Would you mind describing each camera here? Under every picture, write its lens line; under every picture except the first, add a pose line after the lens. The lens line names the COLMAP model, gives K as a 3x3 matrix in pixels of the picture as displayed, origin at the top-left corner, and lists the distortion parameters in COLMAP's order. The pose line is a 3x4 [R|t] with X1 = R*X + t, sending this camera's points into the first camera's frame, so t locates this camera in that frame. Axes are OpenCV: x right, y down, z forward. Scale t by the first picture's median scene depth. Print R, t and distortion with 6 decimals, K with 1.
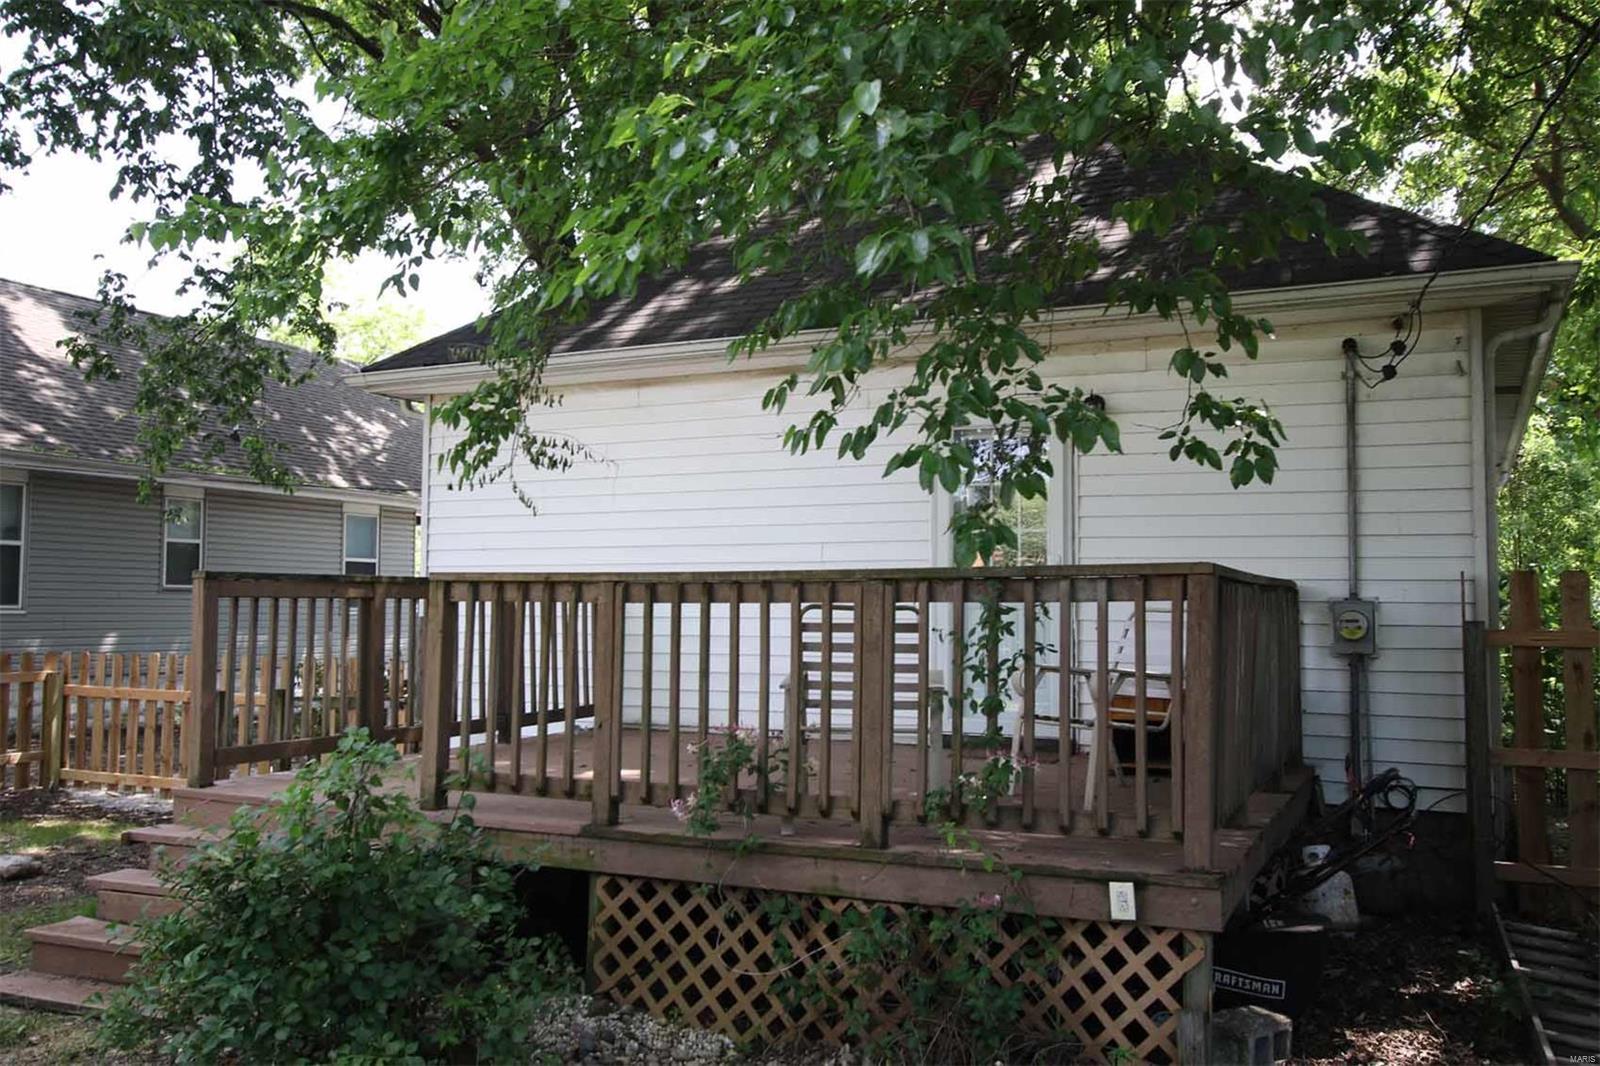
lens RADIAL K [[1355.4, 0, 798.2], [0, 1355.4, 514.8], [0, 0, 1]] dist [0.009278, 0.003855]
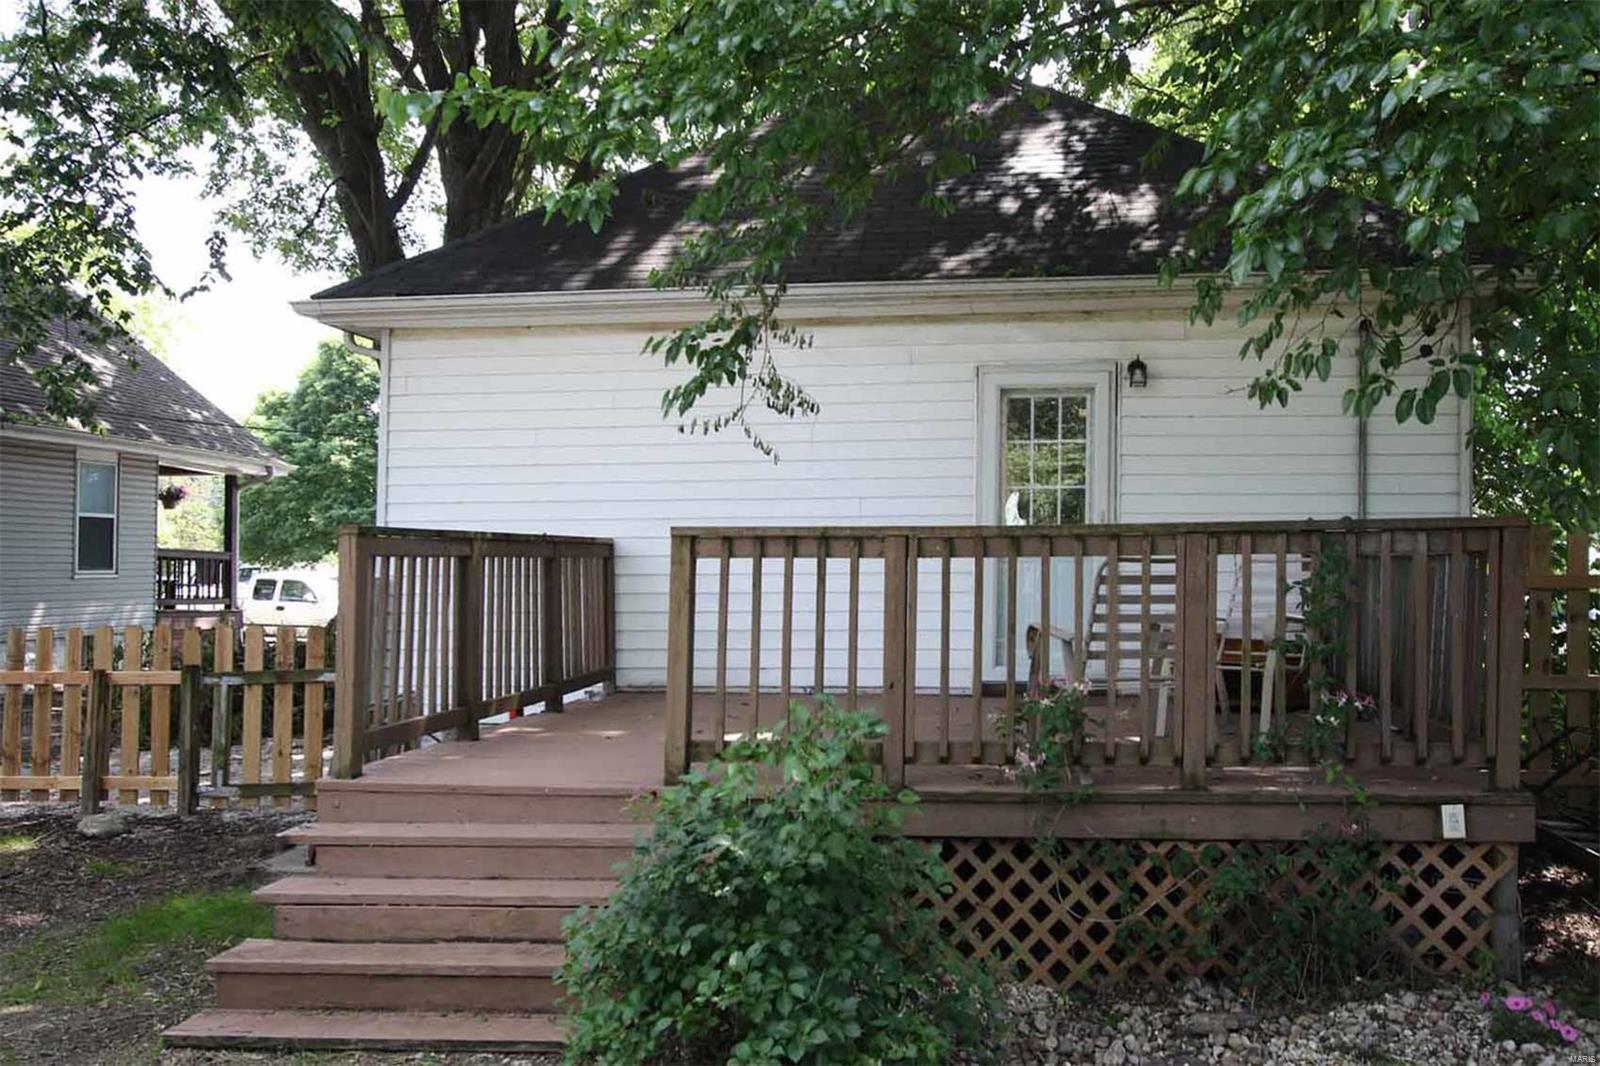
lens RADIAL K [[1314.9, 0, 978.8], [0, 1314.9, 533.8], [0, 0, 1]] dist [0.012424, 0.004034]
pose [[0.941795, -0.002880, 0.336174, -0.396145], [-0.012608, 0.998957, 0.043878, 0.006236], [-0.335950, -0.045562, 0.940777, 0.104963]]
